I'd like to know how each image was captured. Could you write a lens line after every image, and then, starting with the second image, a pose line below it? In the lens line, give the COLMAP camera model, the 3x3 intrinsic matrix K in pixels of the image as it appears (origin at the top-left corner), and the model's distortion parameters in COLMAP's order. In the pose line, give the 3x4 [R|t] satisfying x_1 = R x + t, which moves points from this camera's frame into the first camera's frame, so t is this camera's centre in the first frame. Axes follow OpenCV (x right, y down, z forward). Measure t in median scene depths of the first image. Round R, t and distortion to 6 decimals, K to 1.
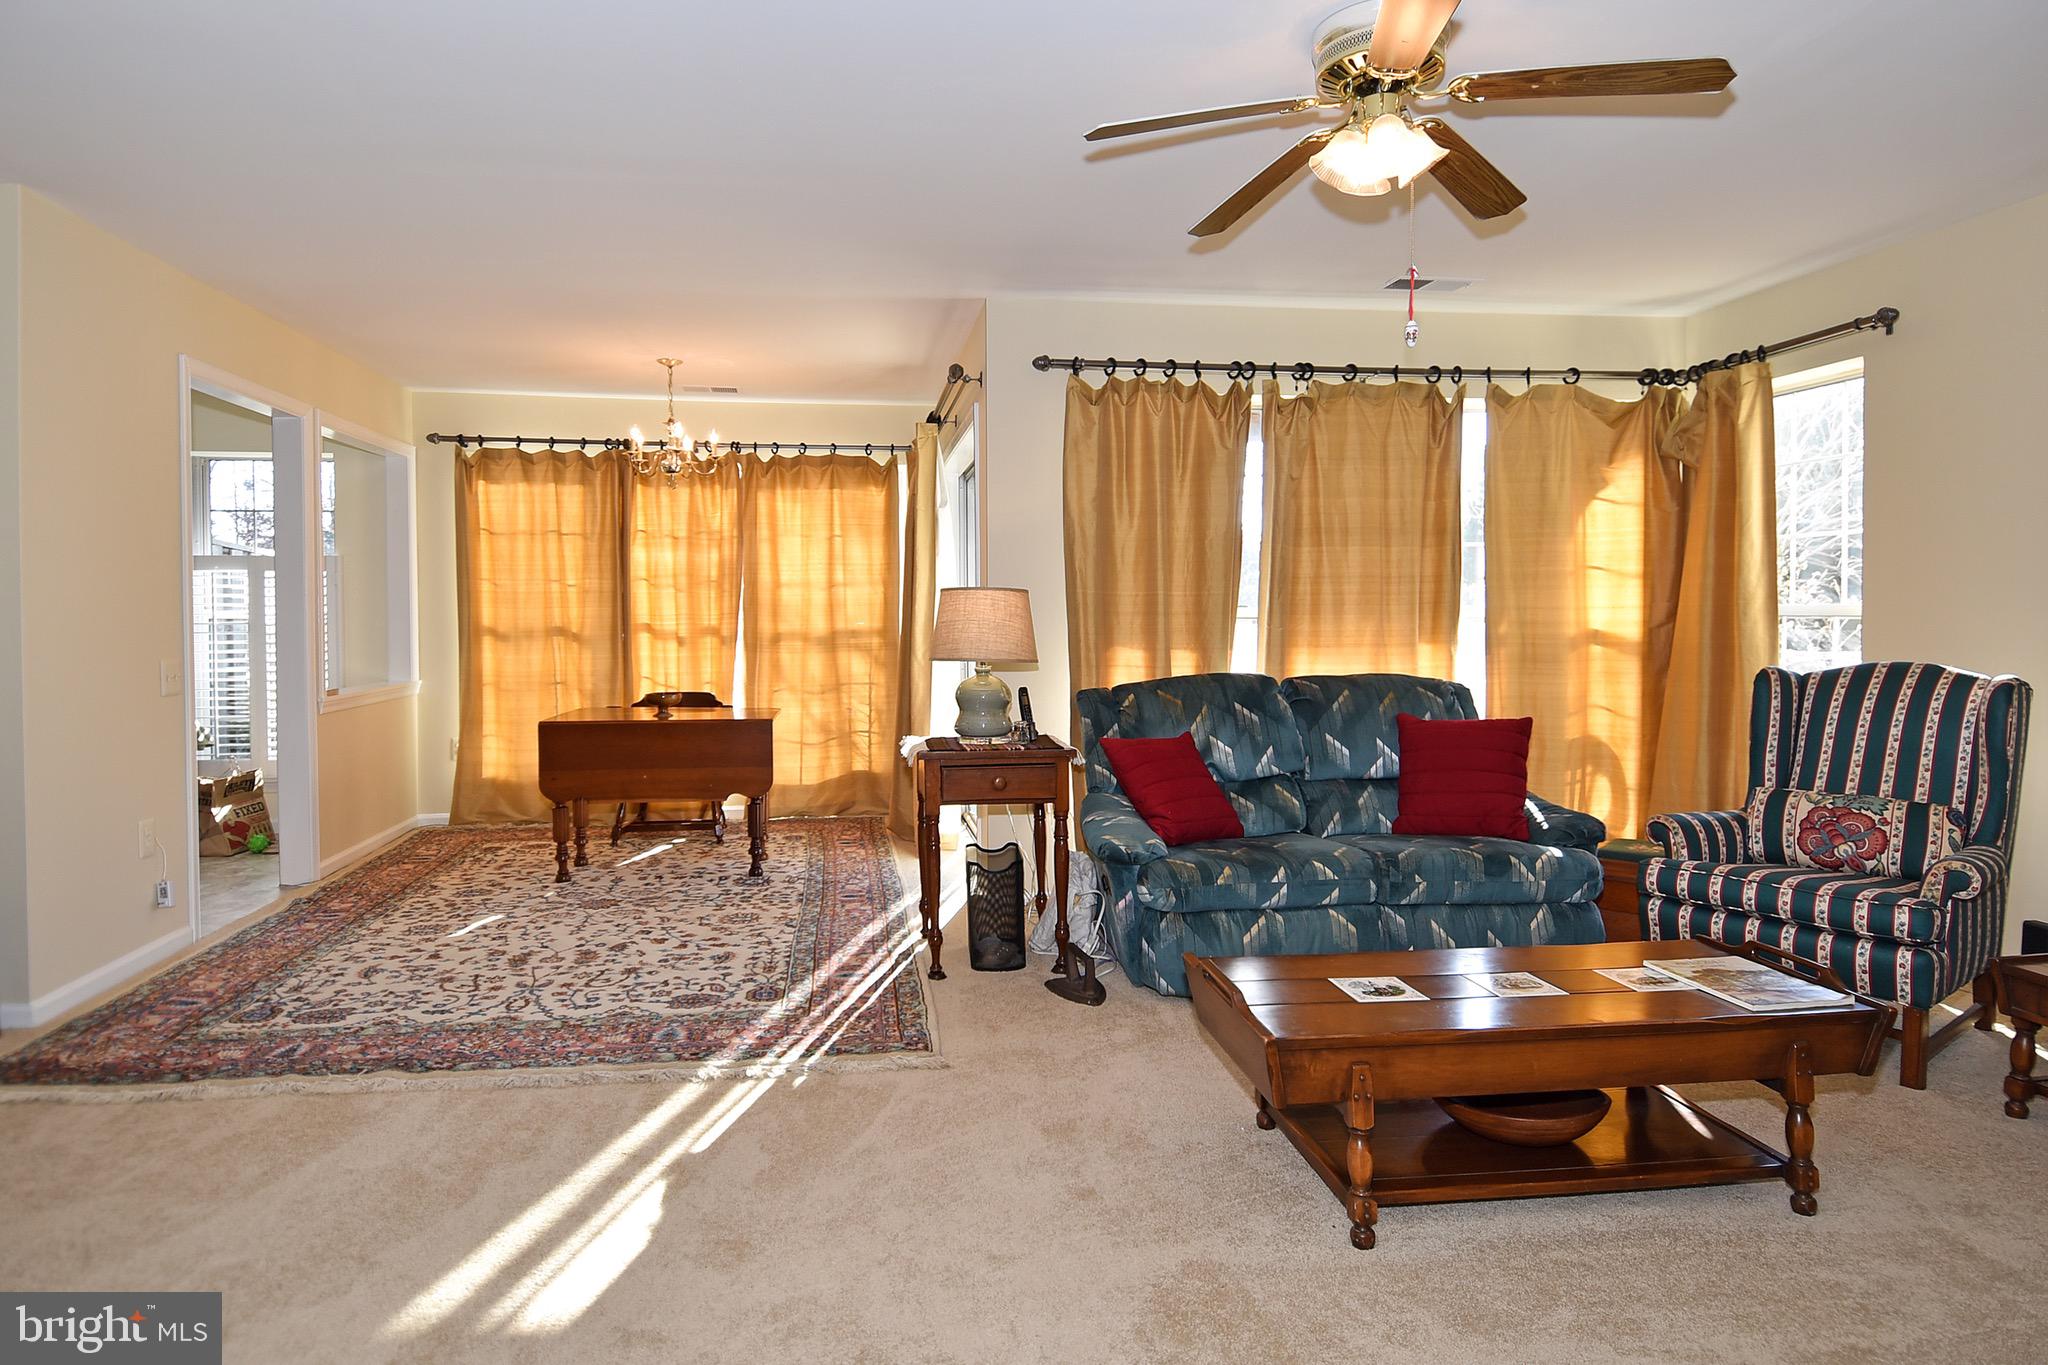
lens RADIAL K [[1114.4, 0, 986.2], [0, 1114.4, 647.4], [0, 0, 1]] dist [0.038175, -0.050082]
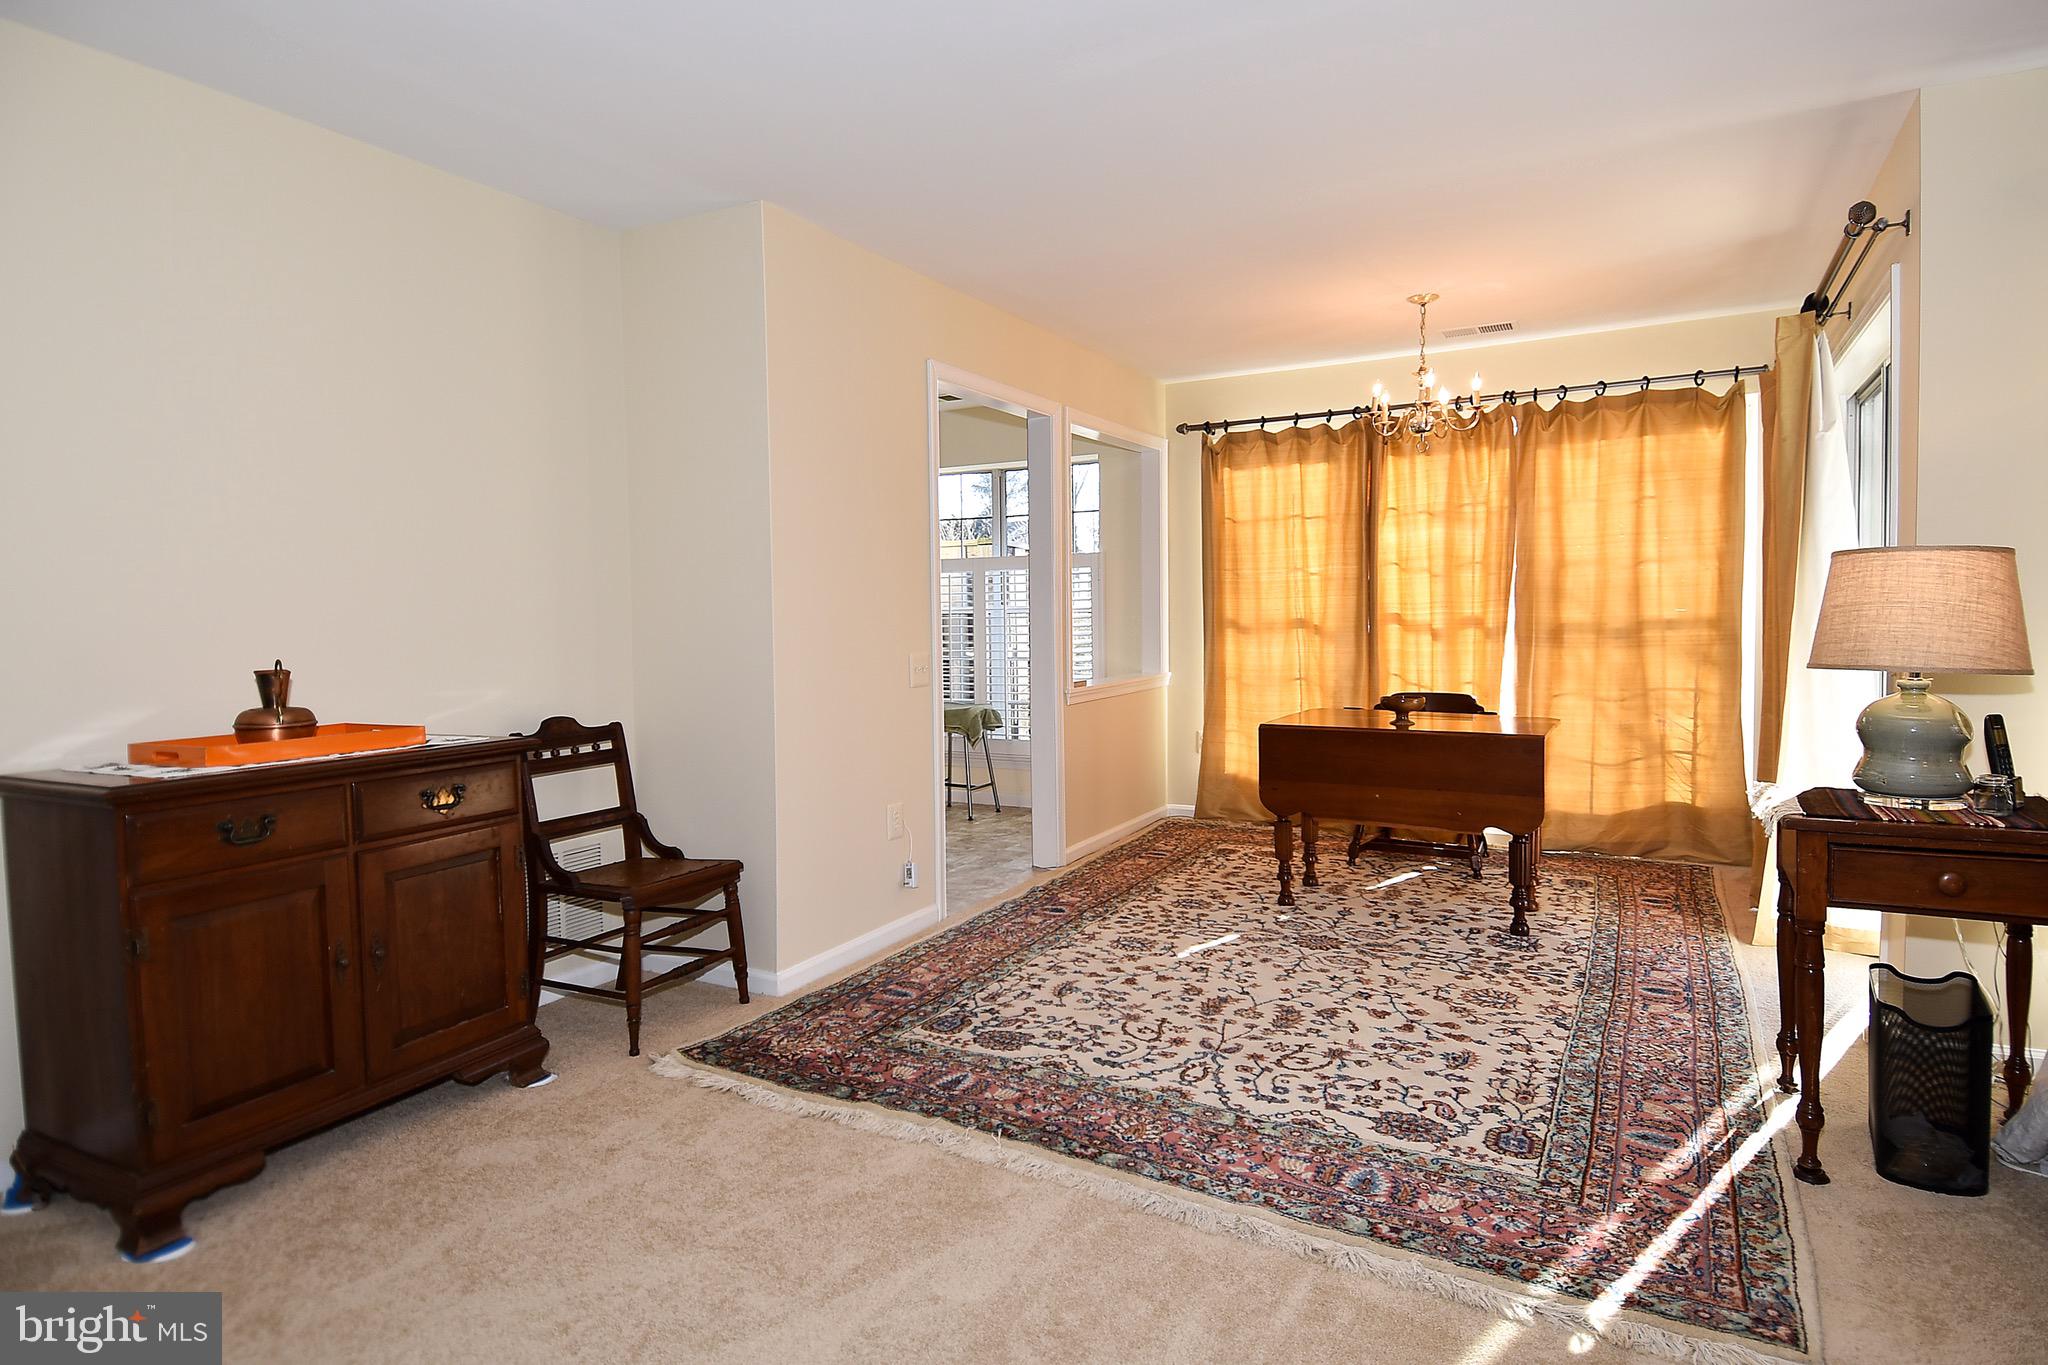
lens RADIAL K [[1084.1, 0, 1063.4], [0, 1084.1, 658.2], [0, 0, 1]] dist [0.060998, -0.060598]
pose [[0.812347, 0.014815, -0.582986, -0.029228], [-0.005250, 0.999823, 0.018092, -0.000162], [0.583151, -0.011637, 0.812281, 0.264201]]
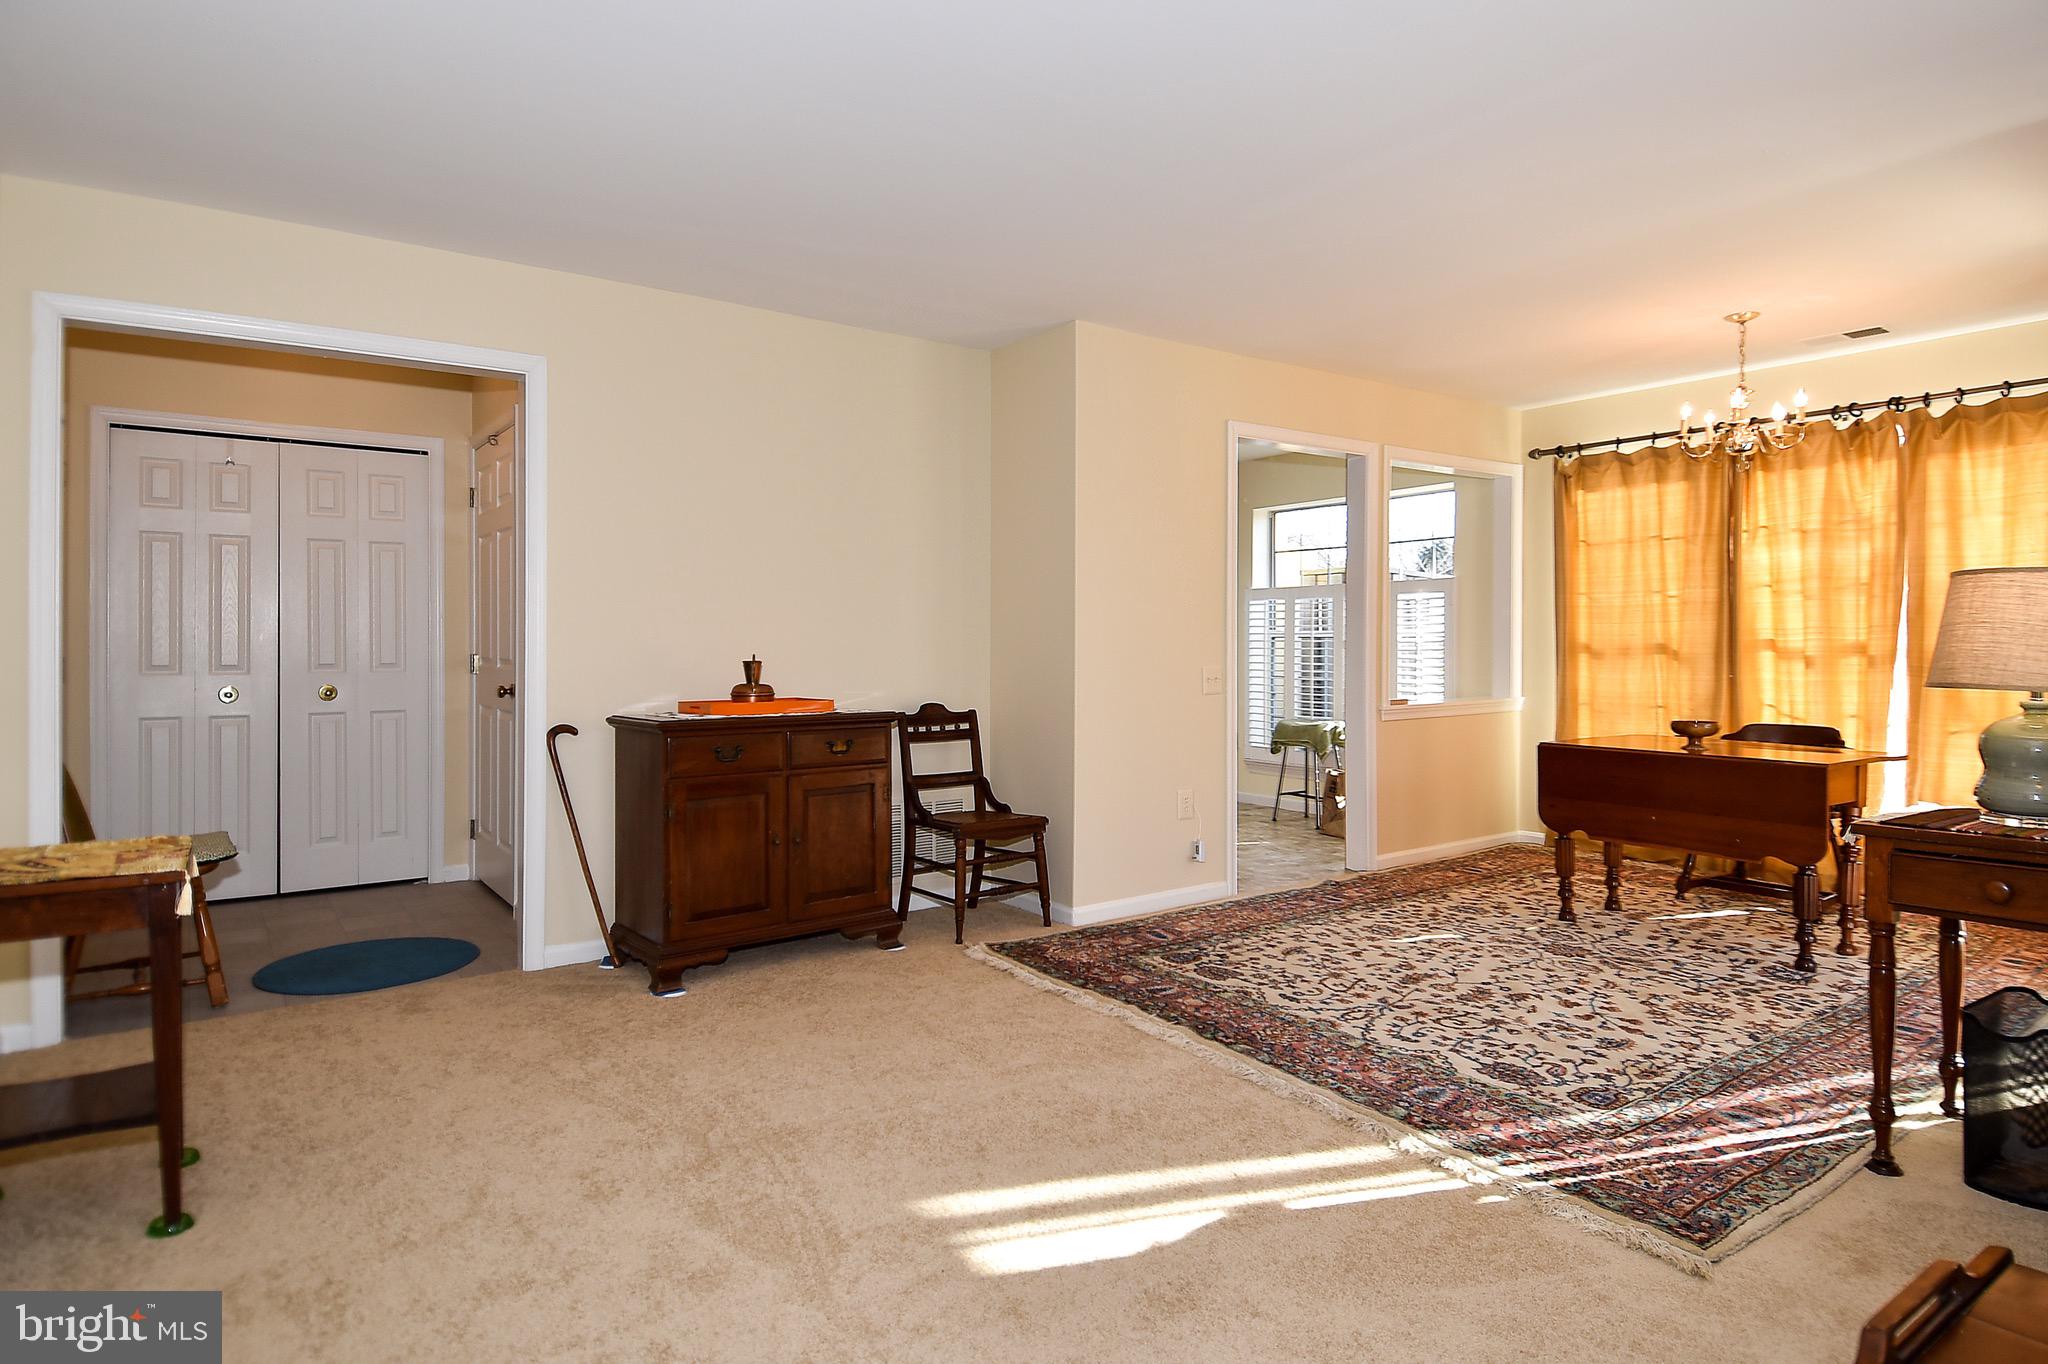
lens RADIAL K [[1118.2, 0, 1056.2], [0, 1118.2, 639.9], [0, 0, 1]] dist [0.061416, -0.070628]
pose [[0.488111, -0.002006, -0.872779, 0.285091], [-0.025475, 0.999539, -0.016545, 0.010496], [0.872410, 0.030310, 0.487834, 0.246937]]
